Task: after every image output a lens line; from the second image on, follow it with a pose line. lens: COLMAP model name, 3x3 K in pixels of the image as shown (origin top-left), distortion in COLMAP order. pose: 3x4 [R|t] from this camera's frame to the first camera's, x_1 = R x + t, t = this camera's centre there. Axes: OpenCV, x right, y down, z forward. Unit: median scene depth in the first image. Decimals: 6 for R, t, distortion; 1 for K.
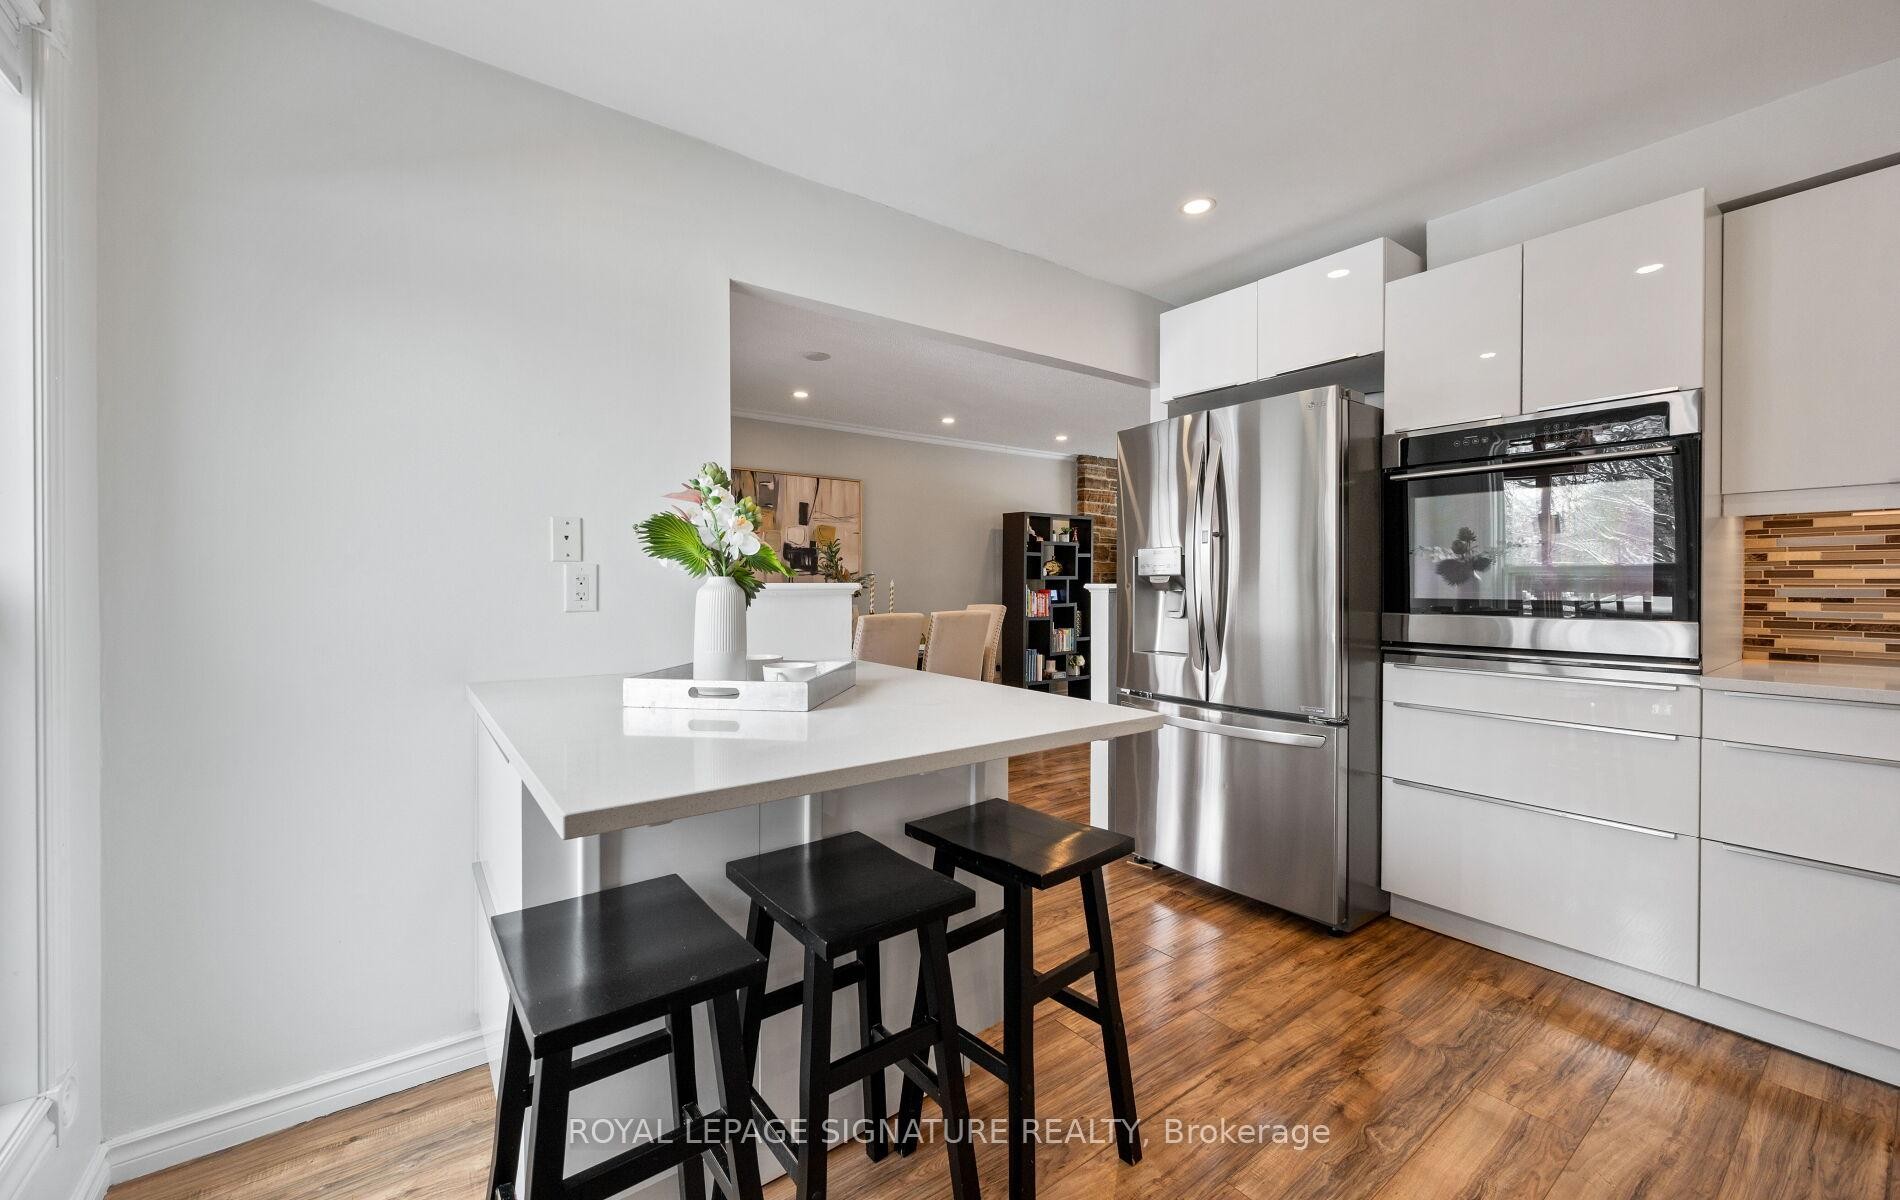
lens RADIAL K [[760.1, 0, 941.4], [0, 760.1, 582.7], [0, 0, 1]] dist [-0.002896, 0.000228]
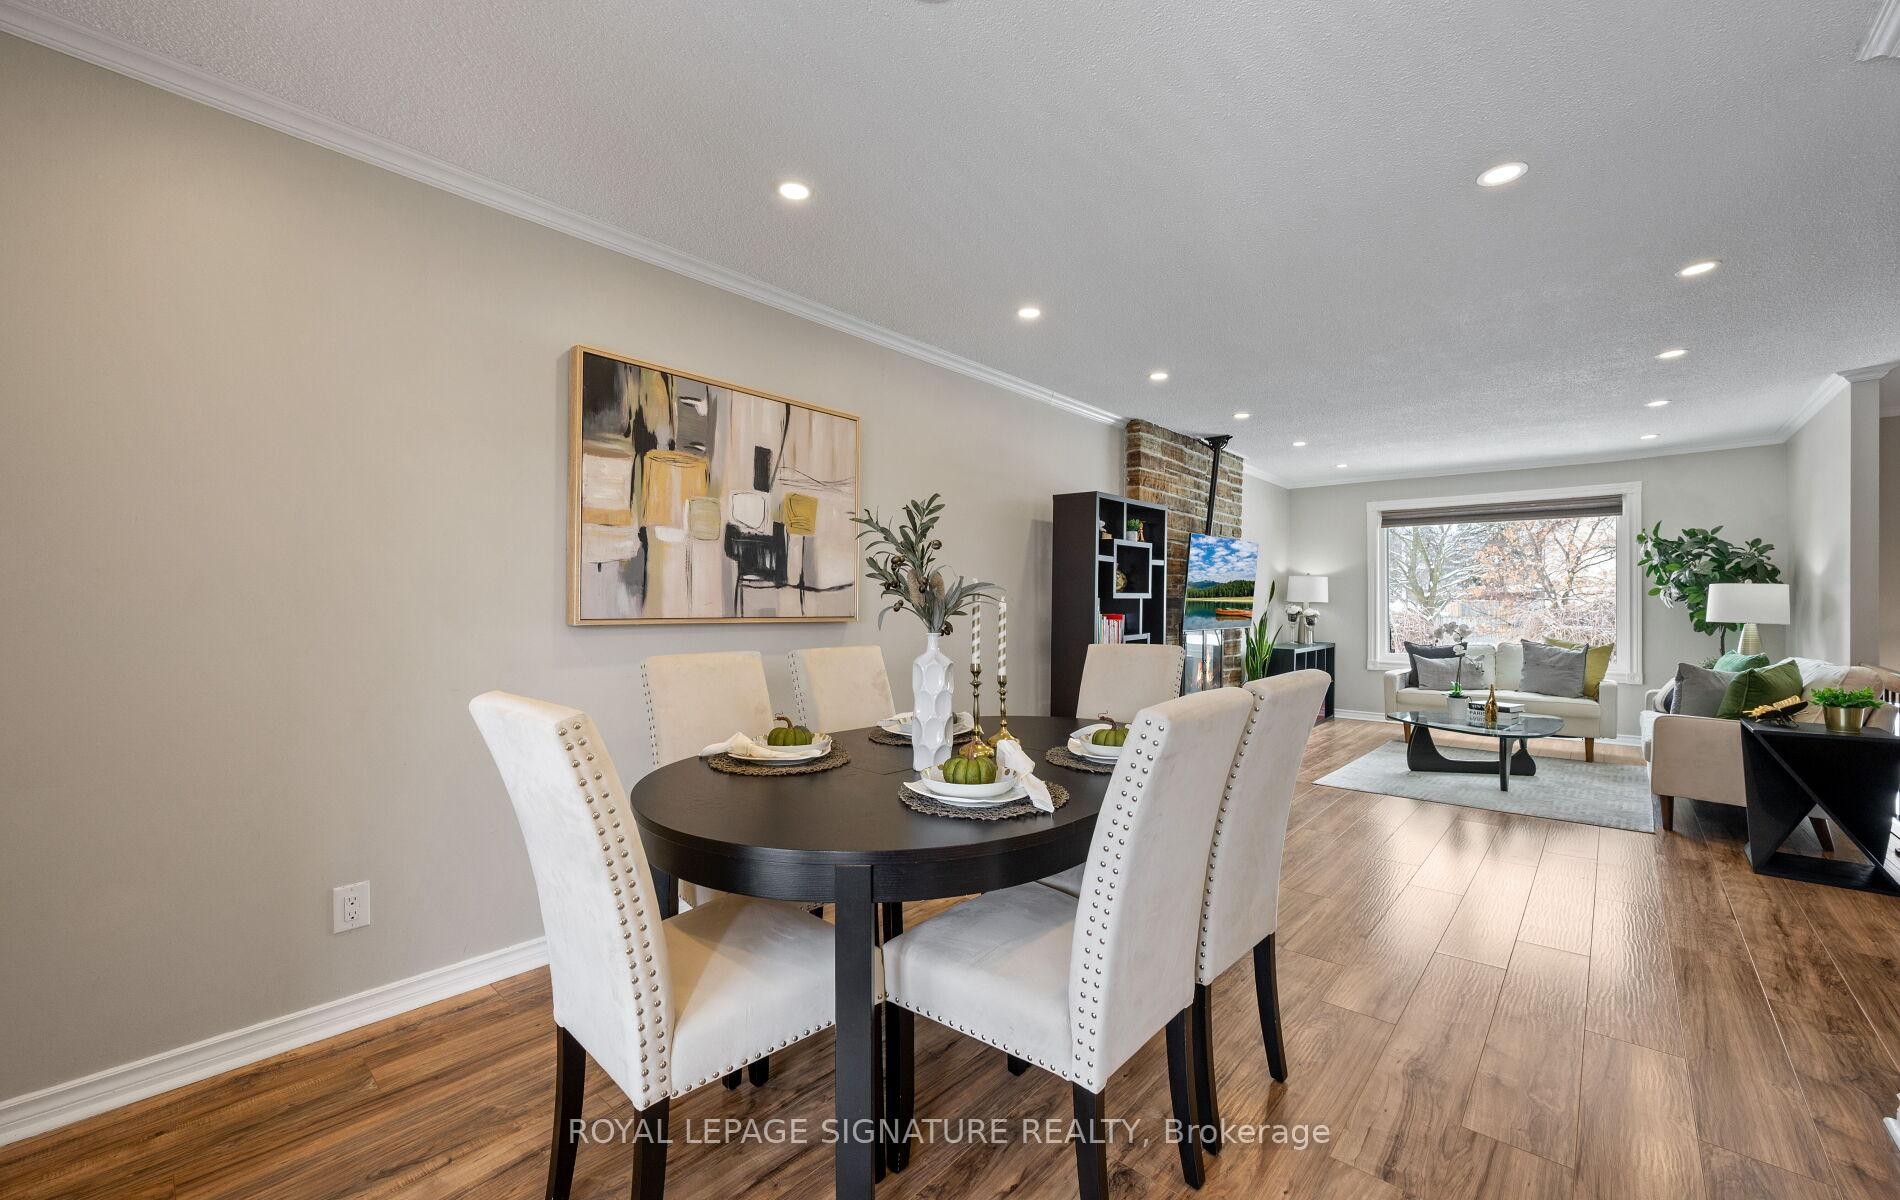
lens RADIAL K [[760.1, 0, 954.0], [0, 760.1, 598.0], [0, 0, 1]] dist [-0.002896, 0.000228]
pose [[0.976017, 0.003096, 0.217671, -0.162651], [-0.001893, 0.999982, -0.005734, -0.000341], [-0.217685, 0.005185, 0.976005, 0.456397]]
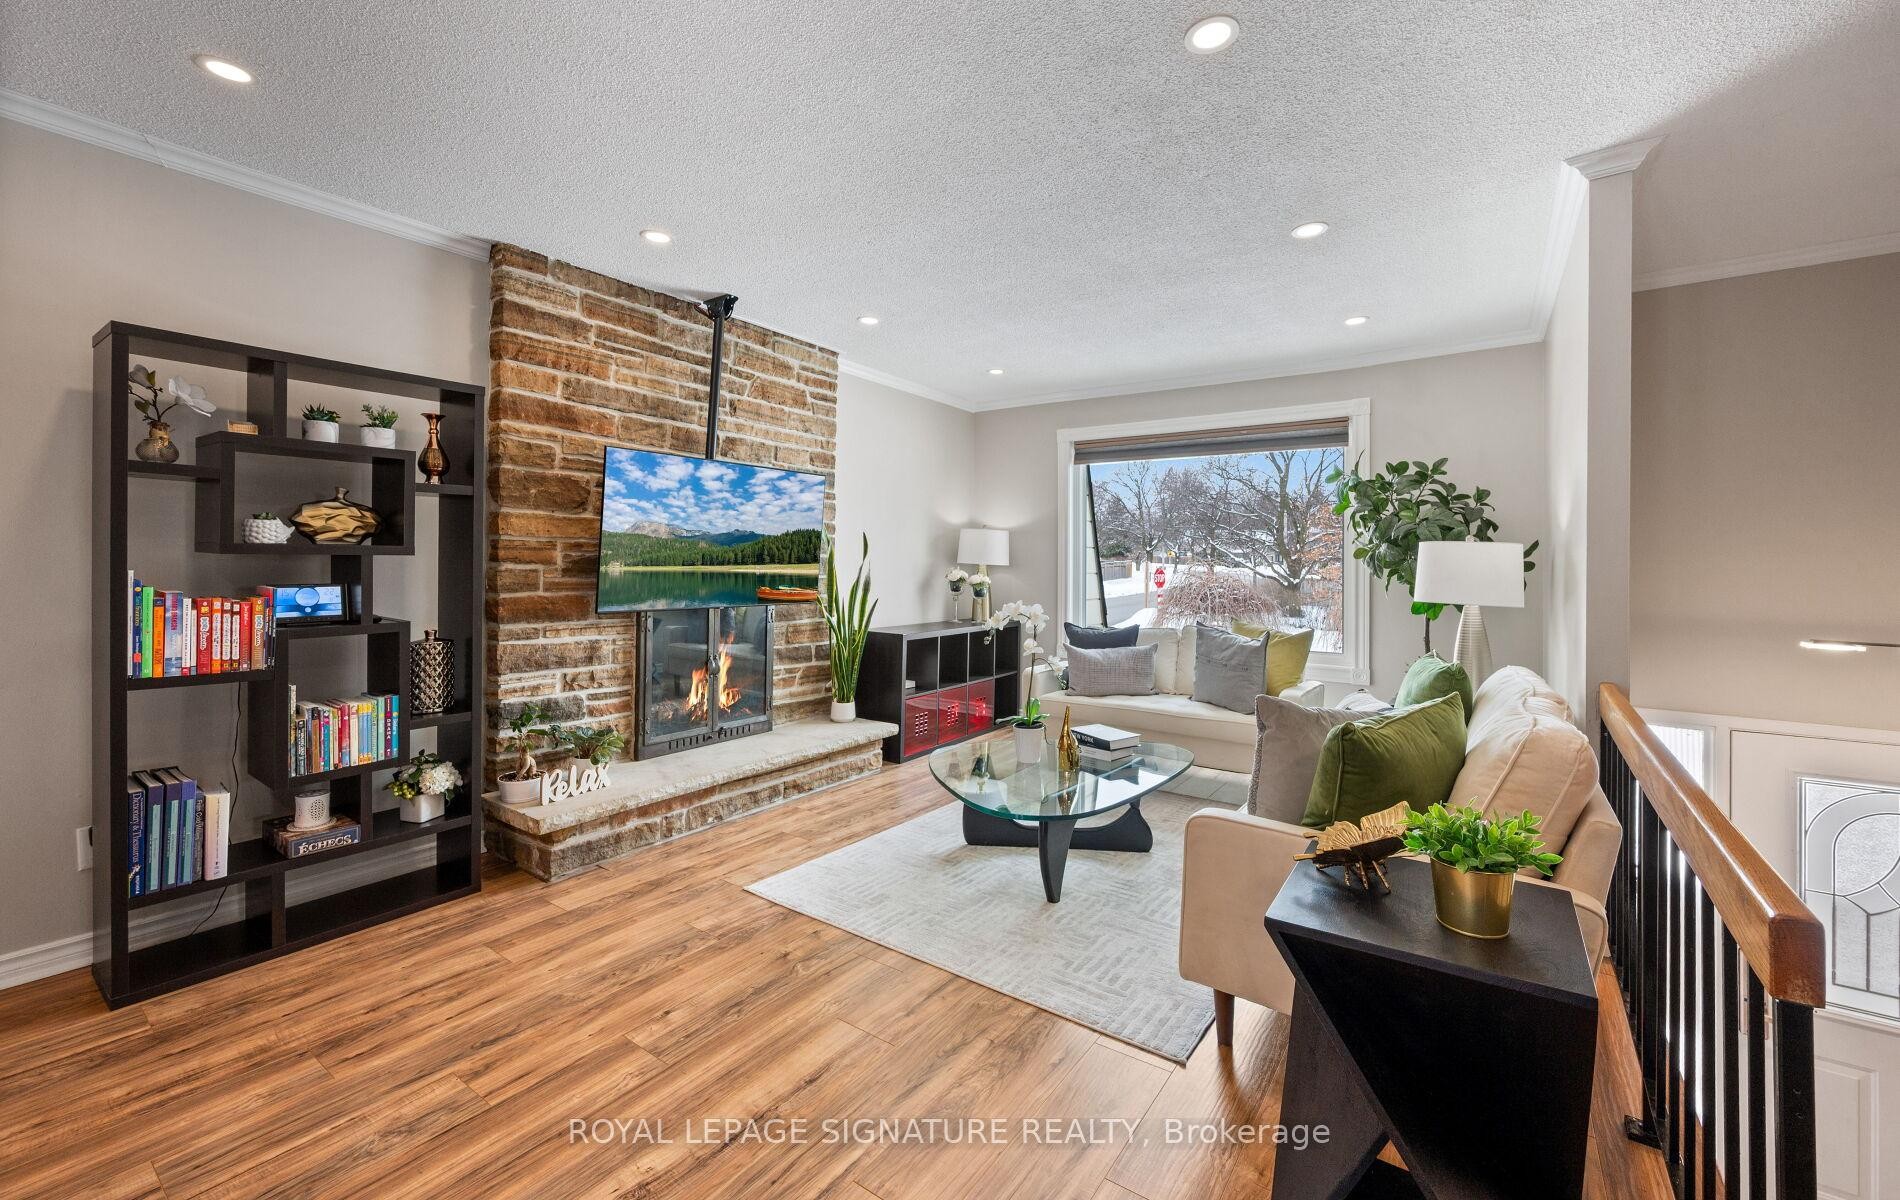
lens RADIAL K [[760.1, 0, 953.7], [0, 760.1, 565.2], [0, 0, 1]] dist [-0.002896, 0.000228]
pose [[0.946912, 0.009086, 0.321365, 0.362042], [-0.011276, 0.999924, 0.004955, -0.005457], [-0.321296, -0.008316, 0.946942, 0.695810]]
